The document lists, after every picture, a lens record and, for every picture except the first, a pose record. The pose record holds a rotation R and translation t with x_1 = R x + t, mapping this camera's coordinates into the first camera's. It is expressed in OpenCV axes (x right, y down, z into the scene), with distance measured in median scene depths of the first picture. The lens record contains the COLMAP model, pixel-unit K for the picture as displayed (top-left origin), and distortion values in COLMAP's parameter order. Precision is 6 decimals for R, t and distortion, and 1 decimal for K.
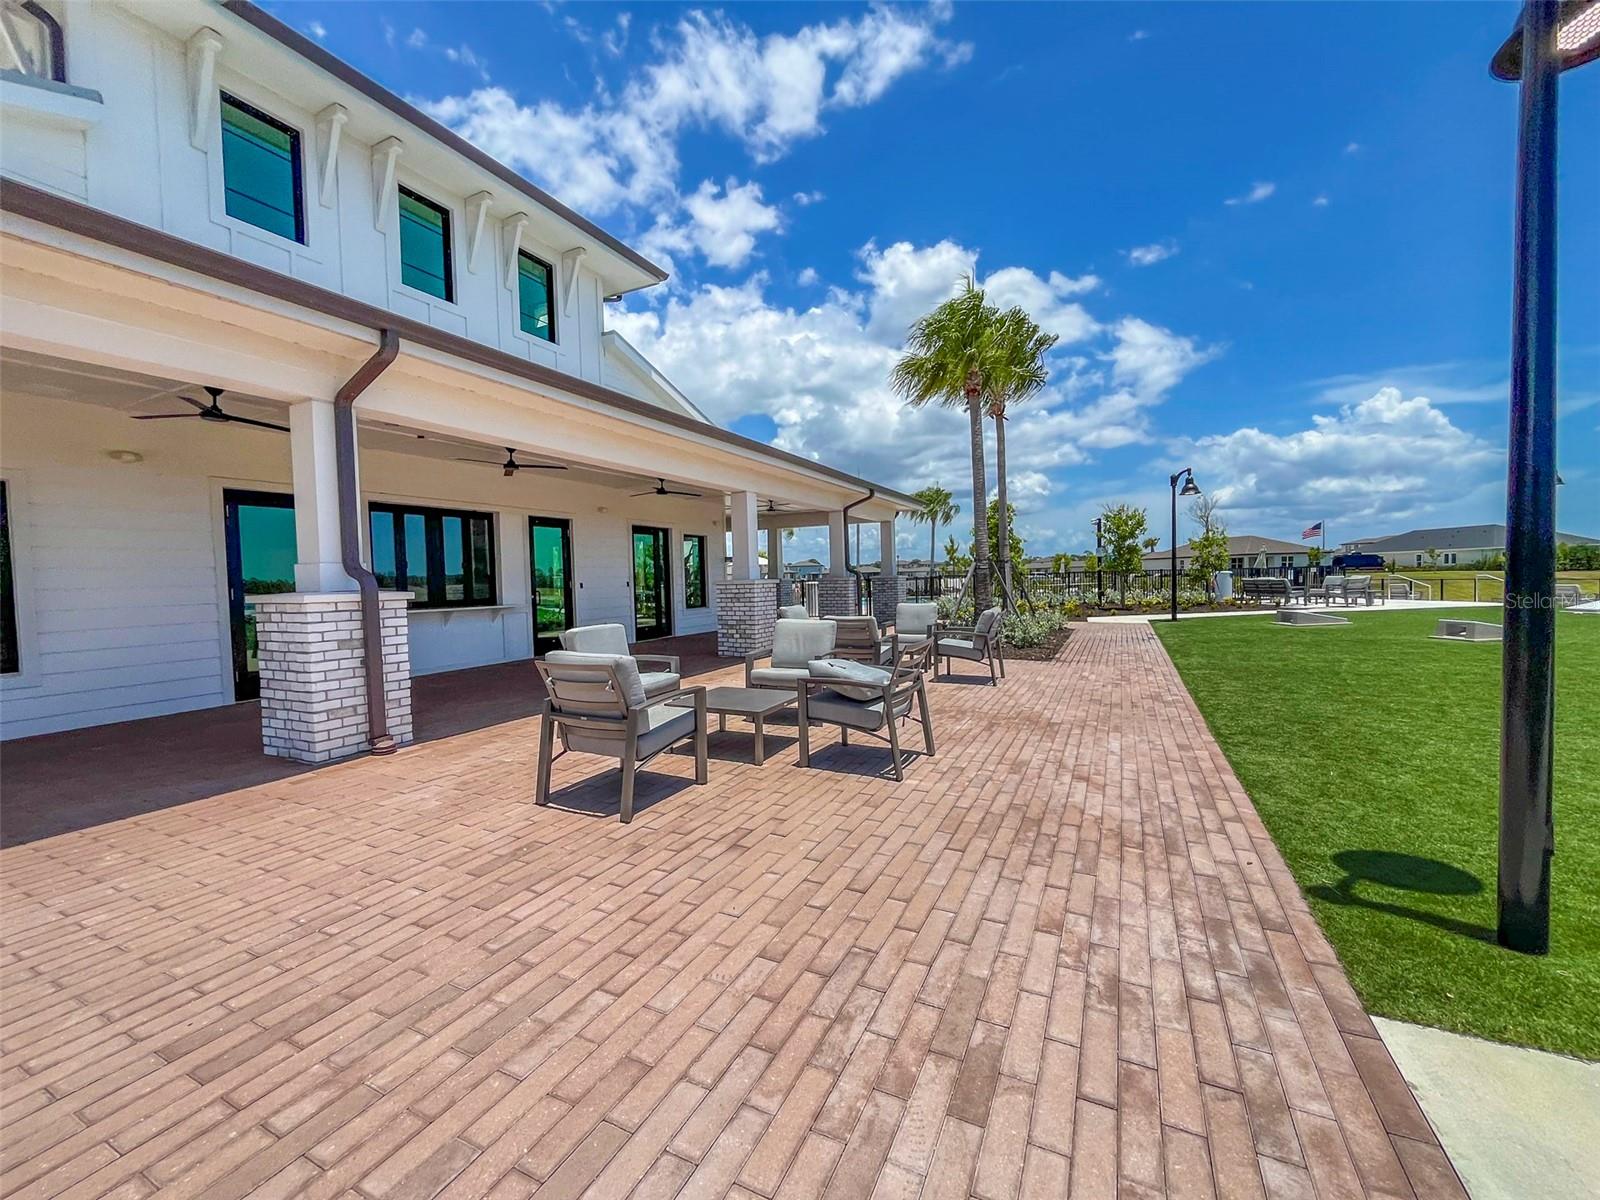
lens RADIAL K [[636.3, 0, 800.0], [0, 636.3, 600.0], [0, 0, 1]] dist [-0.011122, 0.000146]
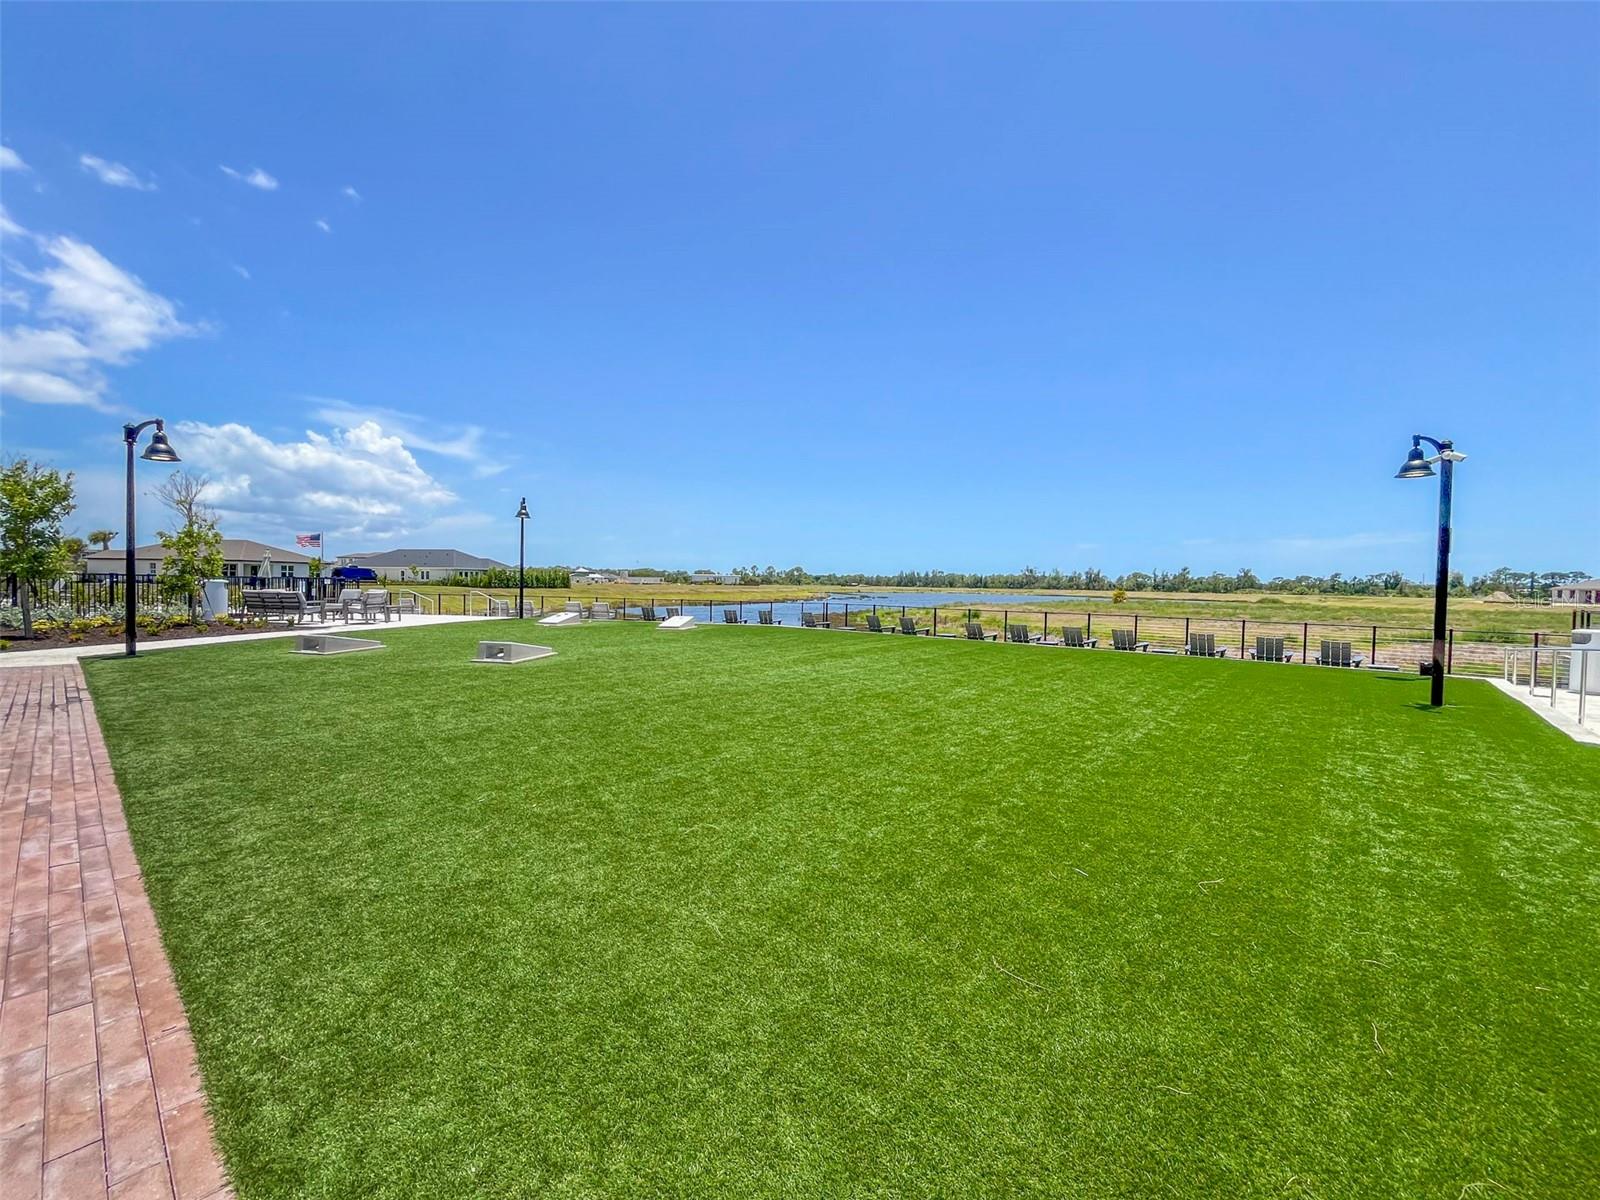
lens RADIAL K [[636.5, 0, 801.5], [0, 636.5, 593.1], [0, 0, 1]] dist [-0.040375, 0.008411]
pose [[0.215382, 0.015199, 0.976412, 0.071878], [0.011778, 0.999766, -0.018161, -0.005512], [-0.976459, 0.015412, 0.215153, 0.113743]]
